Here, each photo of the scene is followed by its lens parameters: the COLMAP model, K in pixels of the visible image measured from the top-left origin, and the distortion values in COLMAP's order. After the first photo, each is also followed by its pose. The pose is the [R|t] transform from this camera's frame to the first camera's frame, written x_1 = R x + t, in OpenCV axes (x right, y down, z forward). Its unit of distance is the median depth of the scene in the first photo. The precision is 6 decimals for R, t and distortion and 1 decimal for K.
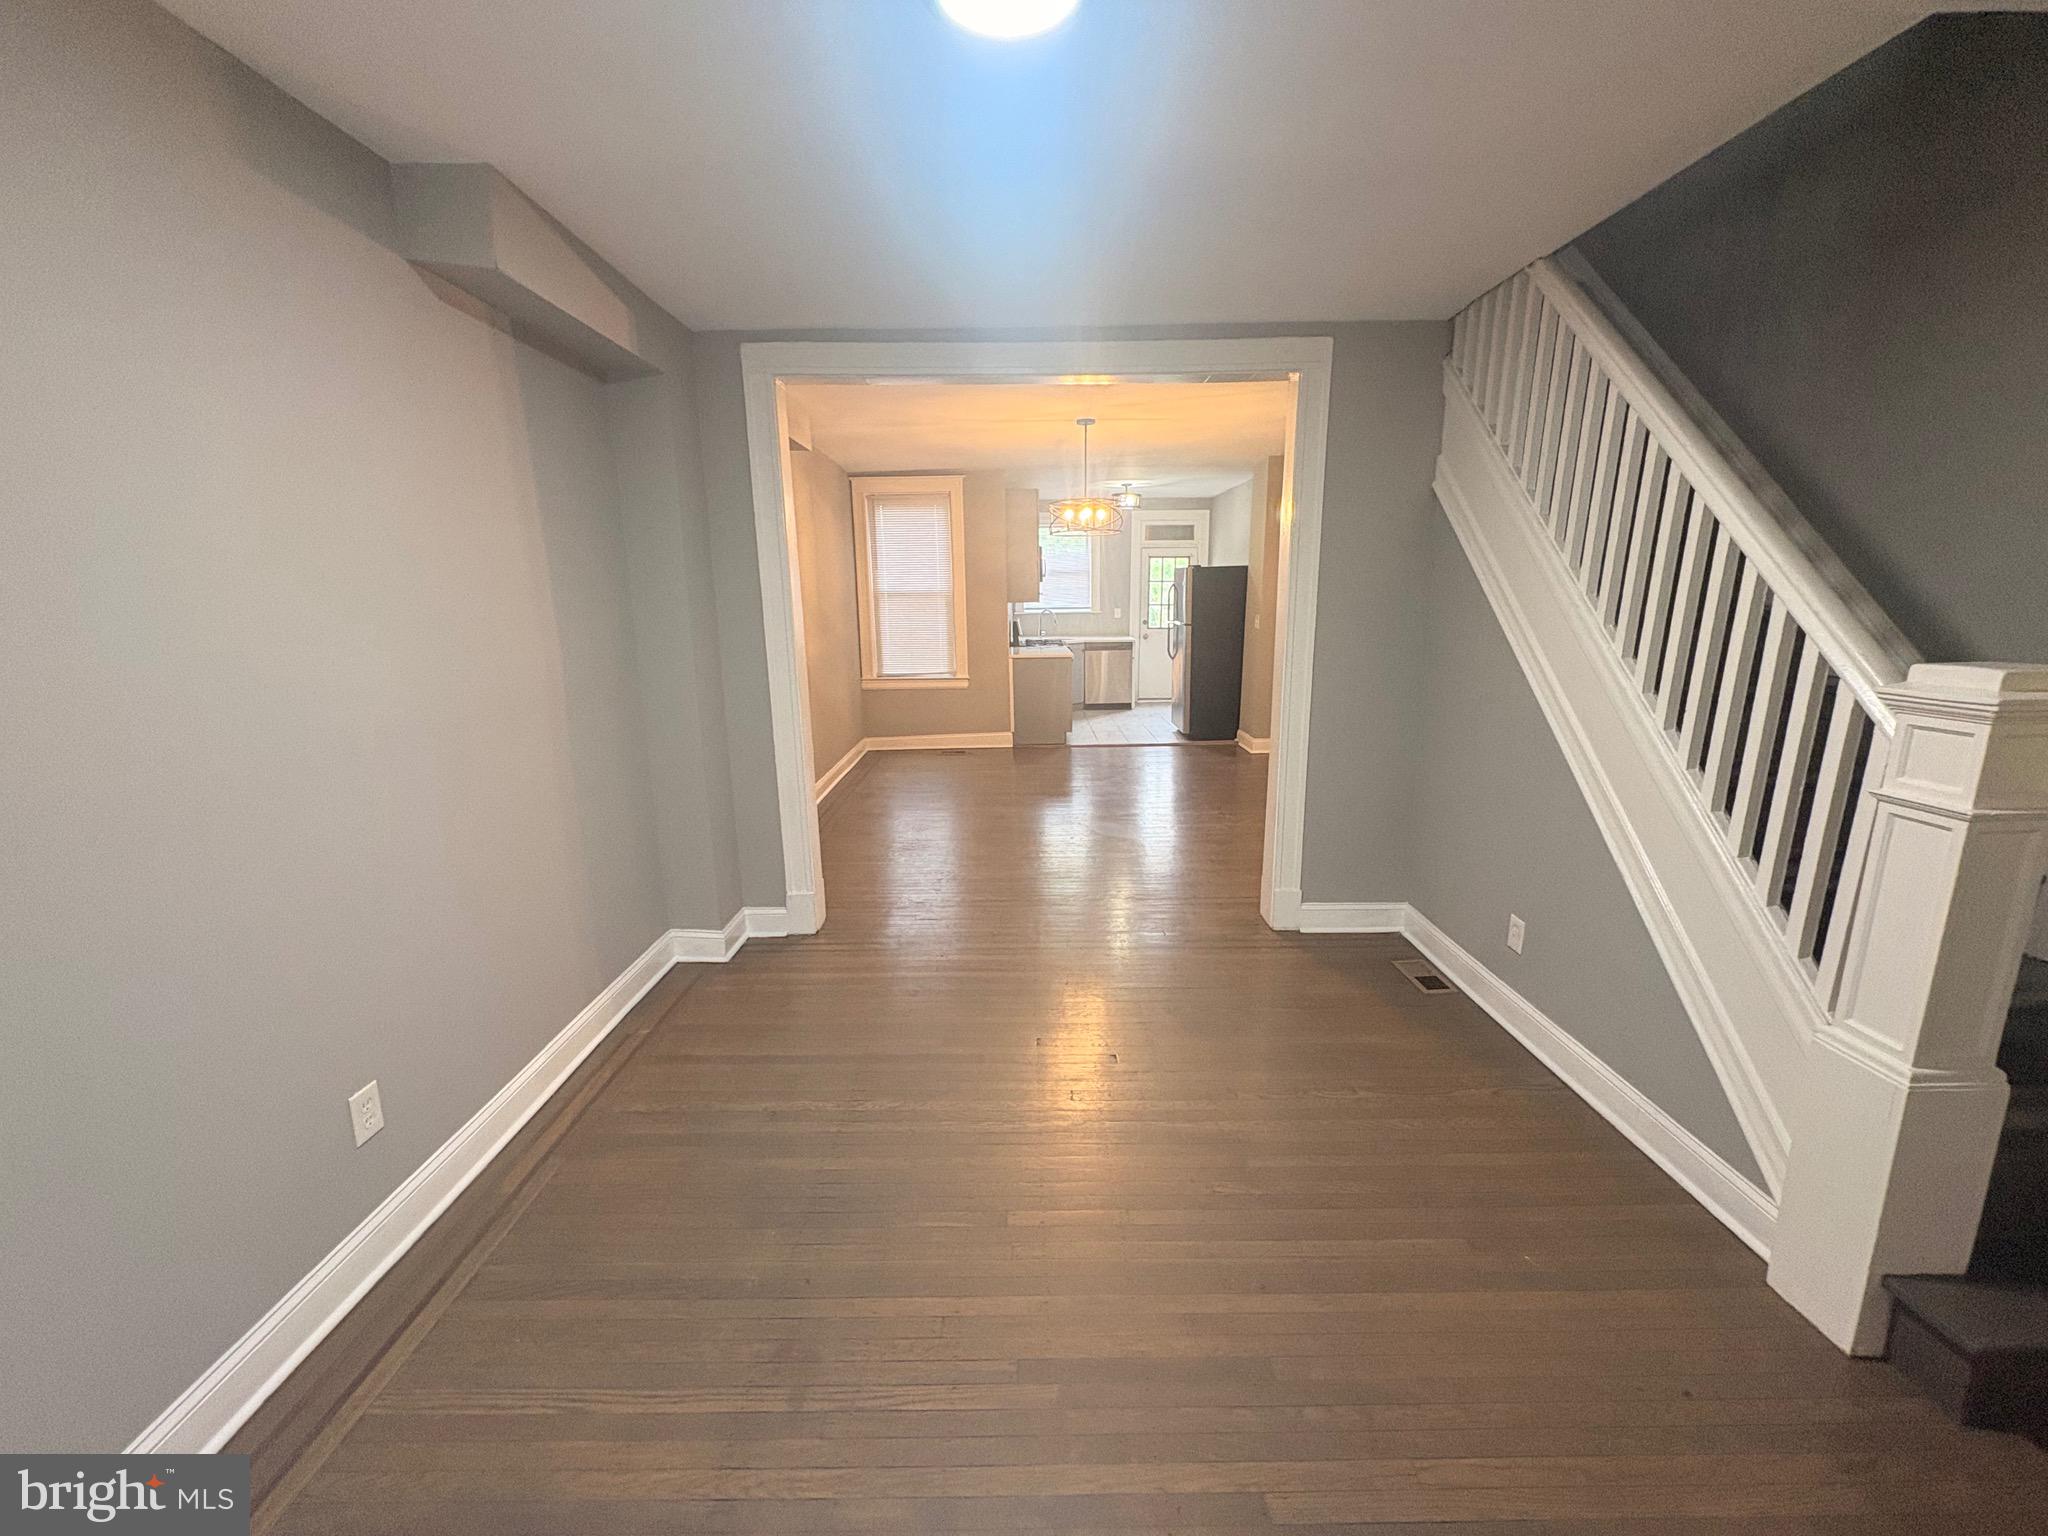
lens RADIAL K [[818.7, 0, 1024.0], [0, 818.7, 768.0], [0, 0, 1]] dist [0.001281, 0.000396]
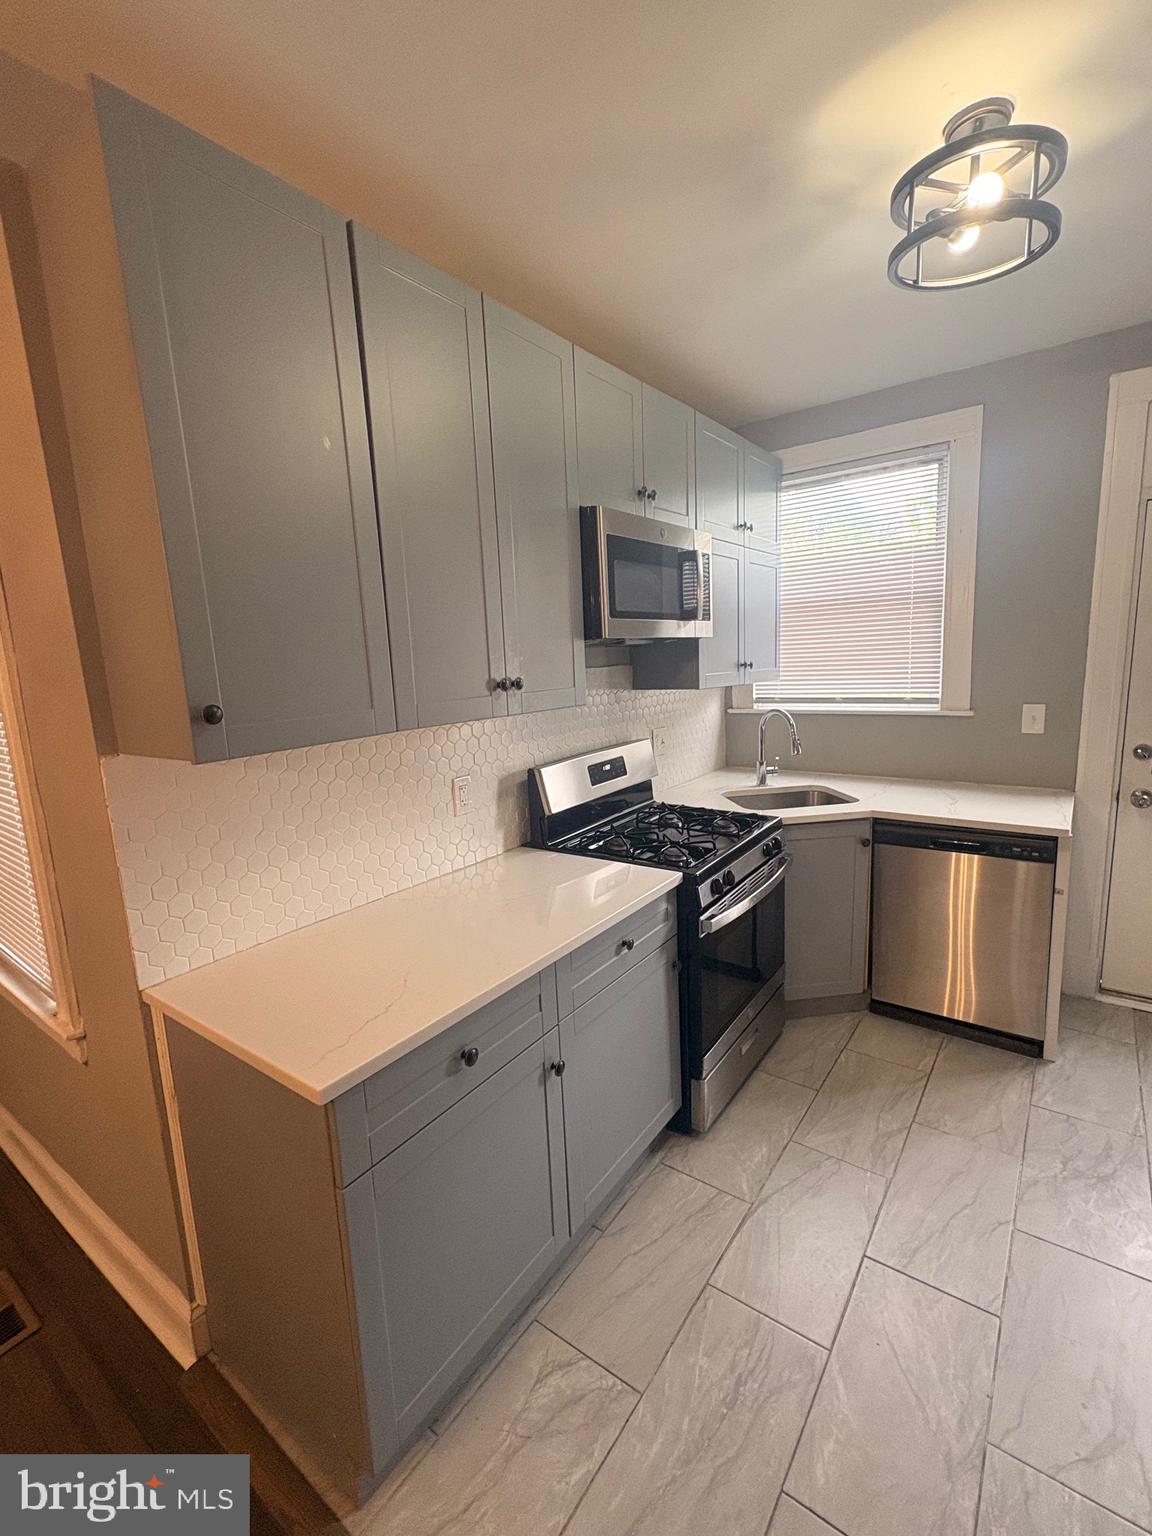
lens RADIAL K [[681.7, 0, 576.0], [0, 681.7, 768.0], [0, 0, 1]] dist [-0.002205, 0.000469]
pose [[0.802137, 0.073556, -0.592593, 0.177194], [-0.090614, 0.995886, 0.000960, -0.210841], [0.590225, 0.052928, 0.805502, 0.933792]]
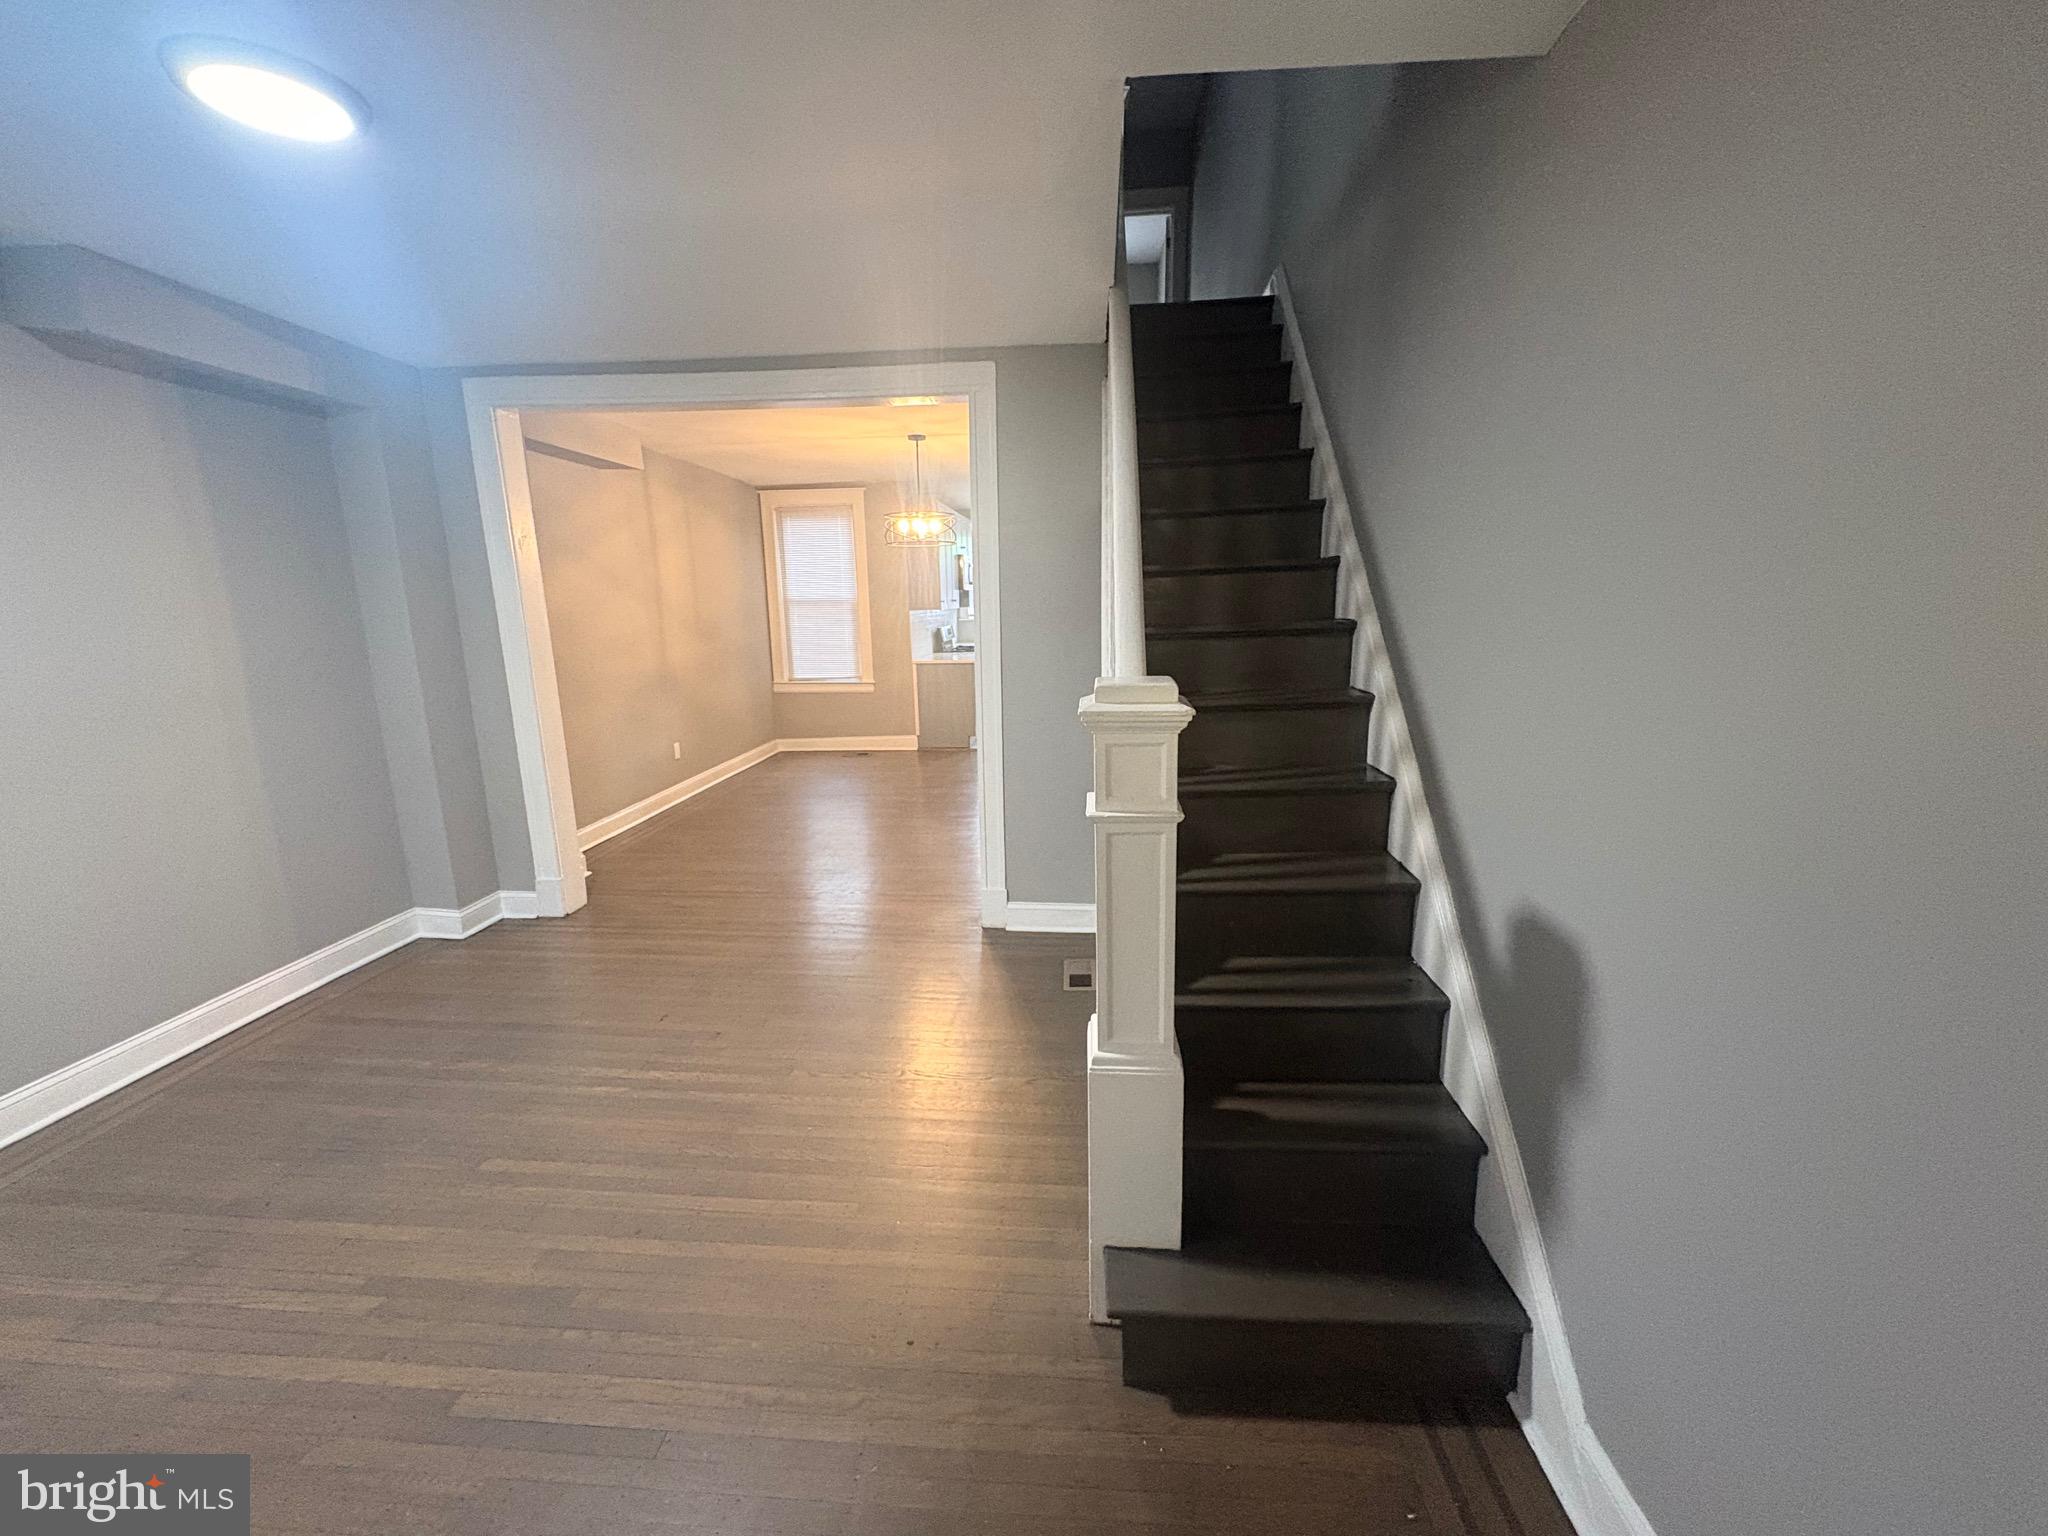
lens RADIAL K [[818.7, 0, 1024.0], [0, 818.7, 768.0], [0, 0, 1]] dist [0.001281, 0.000396]
pose [[0.996708, 0.018341, -0.078967, 0.205704], [-0.018837, 0.999807, -0.005531, 0.000009], [0.078850, 0.007000, 0.996862, -0.016306]]
